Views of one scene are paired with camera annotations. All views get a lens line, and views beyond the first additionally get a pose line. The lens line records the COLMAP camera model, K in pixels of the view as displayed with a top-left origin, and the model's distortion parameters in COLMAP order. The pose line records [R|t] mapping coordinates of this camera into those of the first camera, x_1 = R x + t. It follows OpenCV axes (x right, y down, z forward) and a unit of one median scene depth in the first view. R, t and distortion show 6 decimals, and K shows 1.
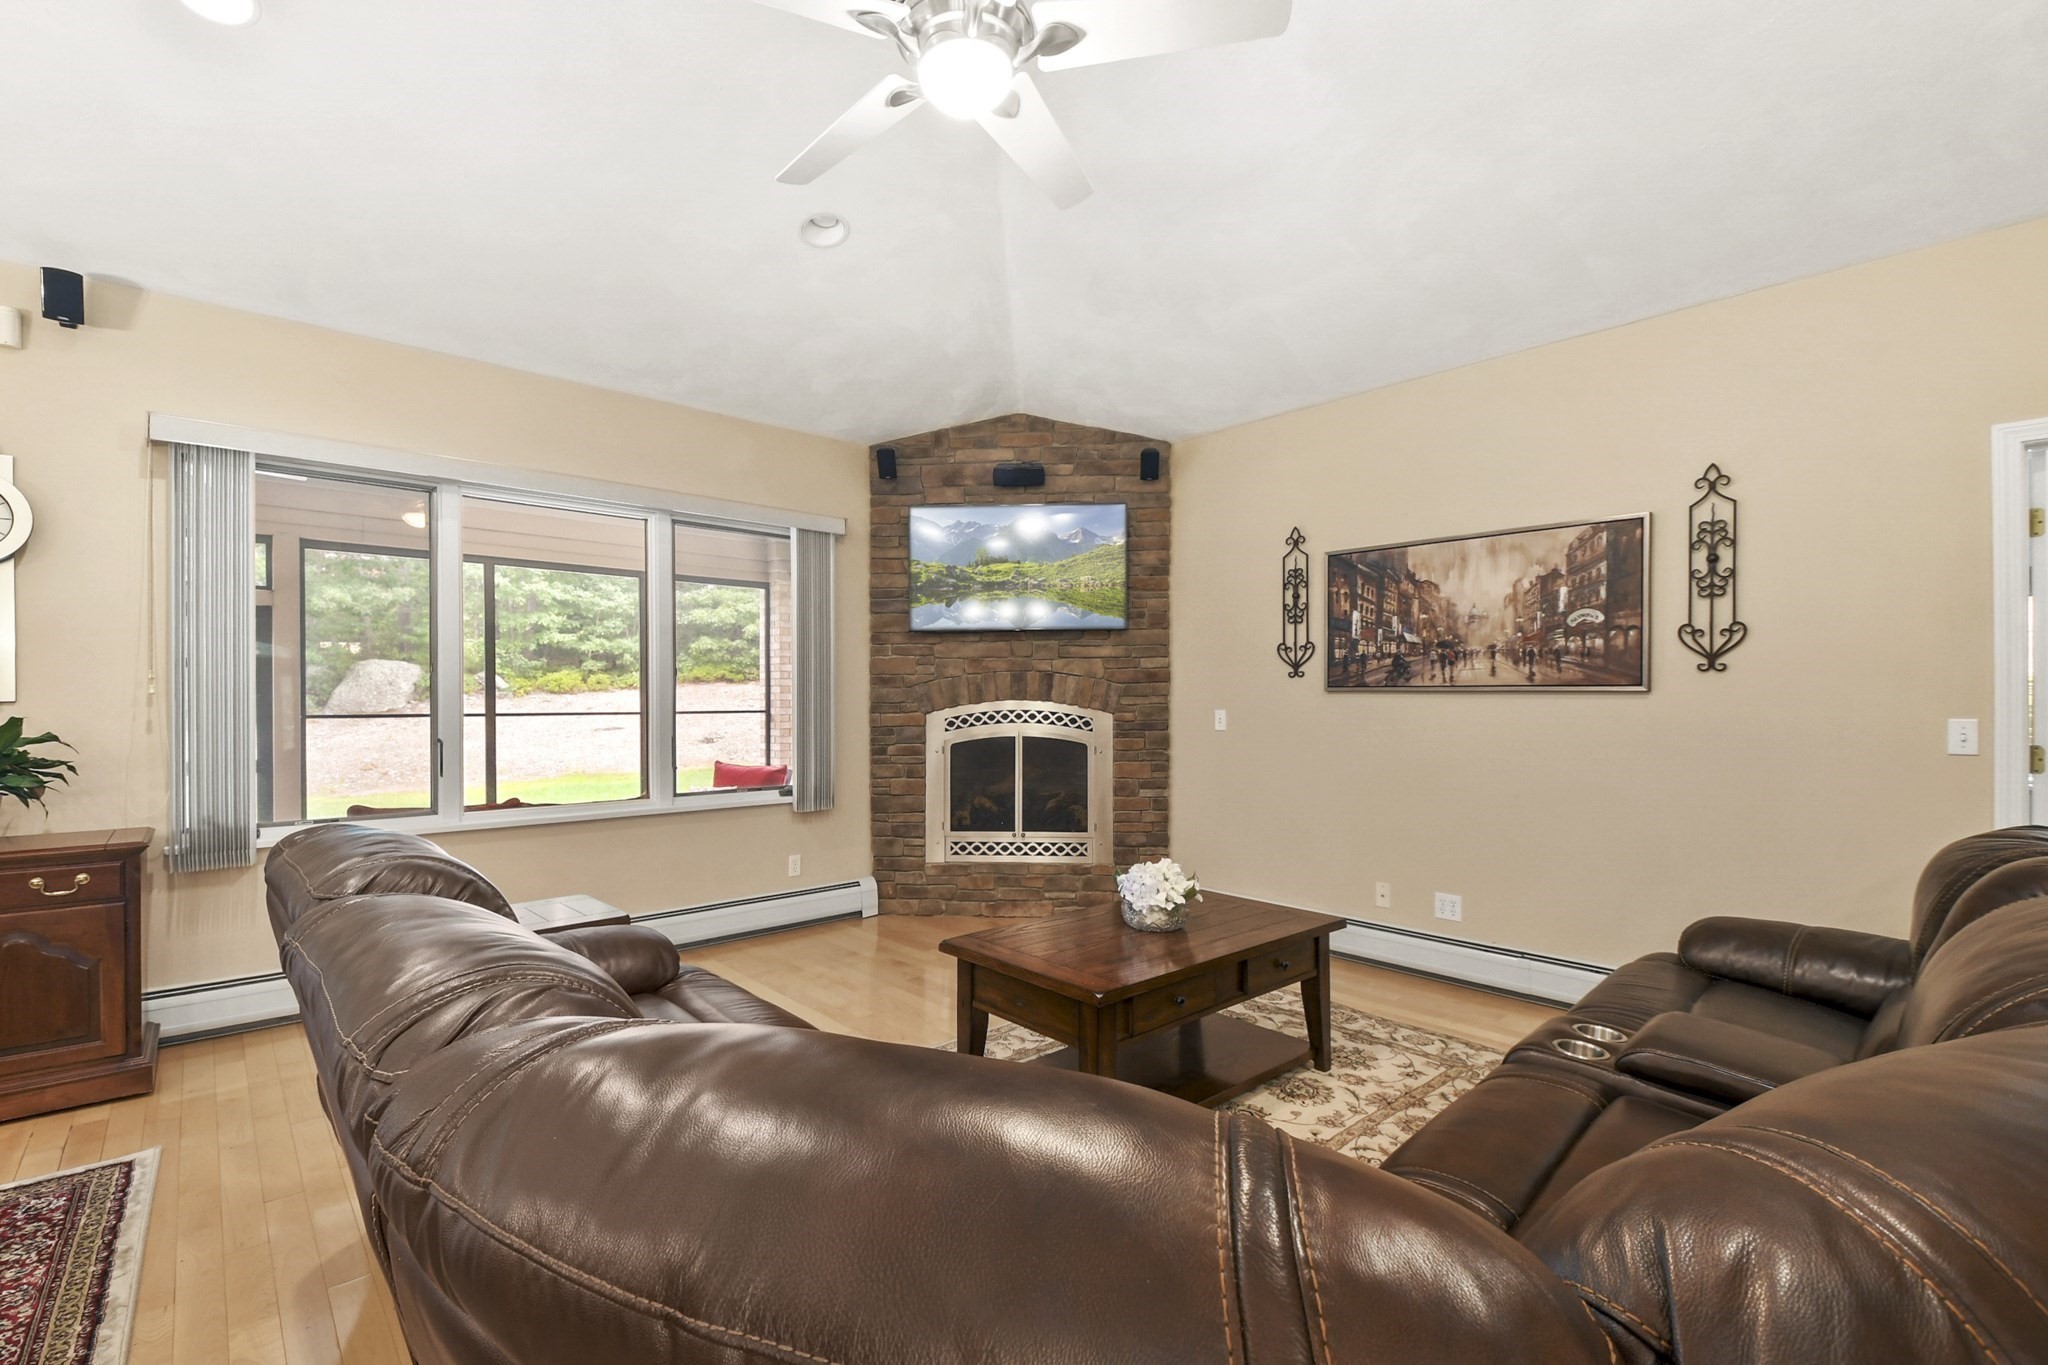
lens RADIAL K [[892.2, 0, 1023.7], [0, 892.2, 712.4], [0, 0, 1]] dist [-0.000773, -0.000283]
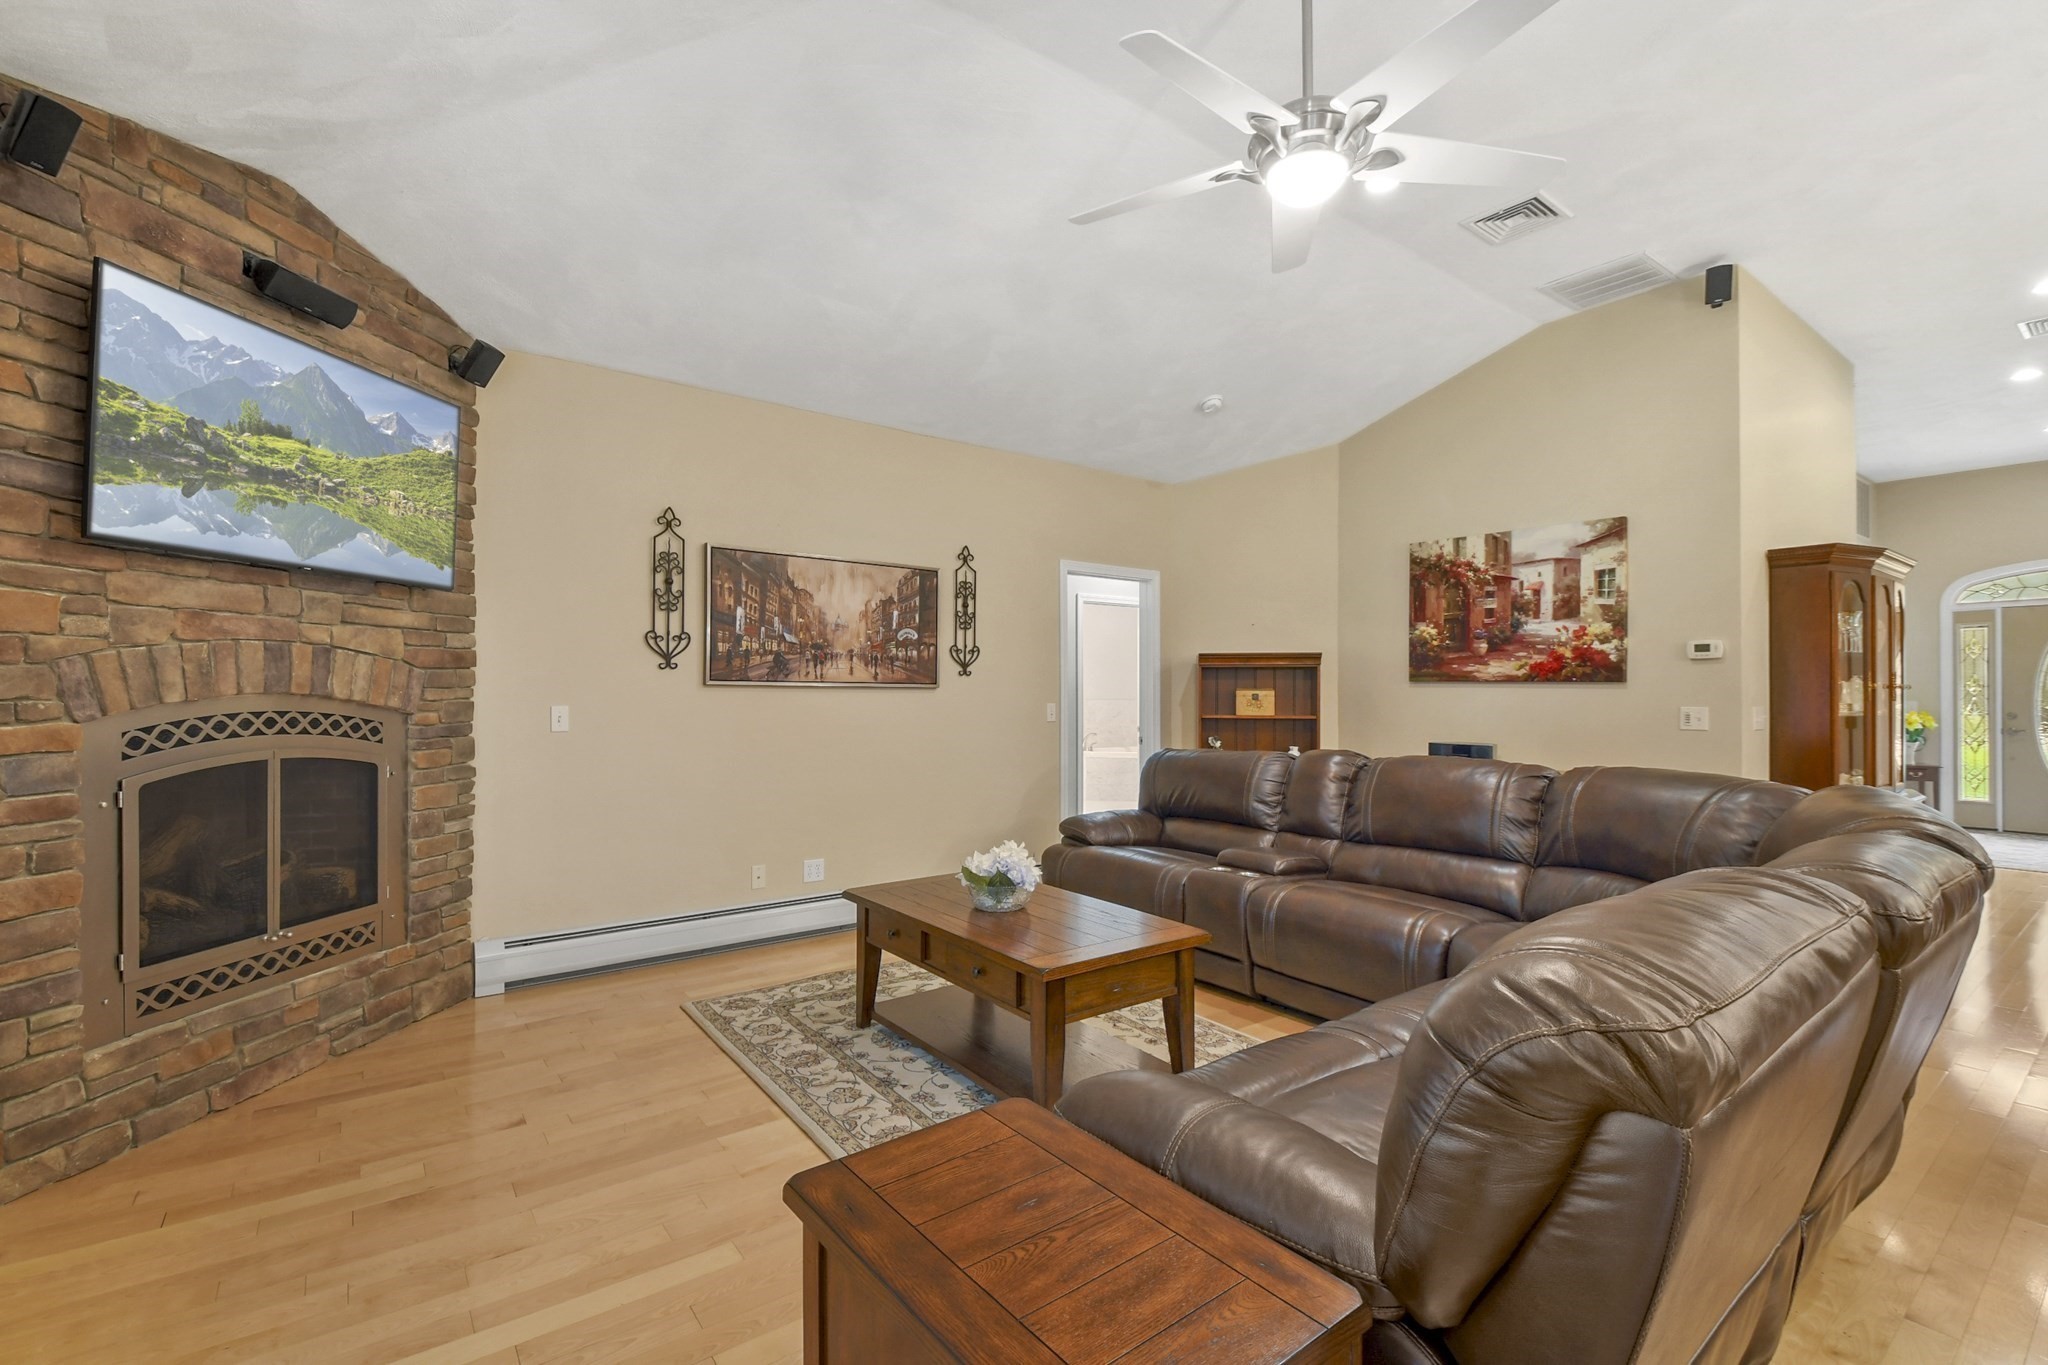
lens RADIAL K [[884.5, 0, 994.2], [0, 884.5, 694.9], [0, 0, 1]] dist [0.003004, -0.007367]
pose [[0.111414, -0.000288, 0.993774, -0.601870], [0.012449, 0.999922, -0.001106, -0.007979], [-0.993696, 0.012495, 0.111409, 0.595896]]
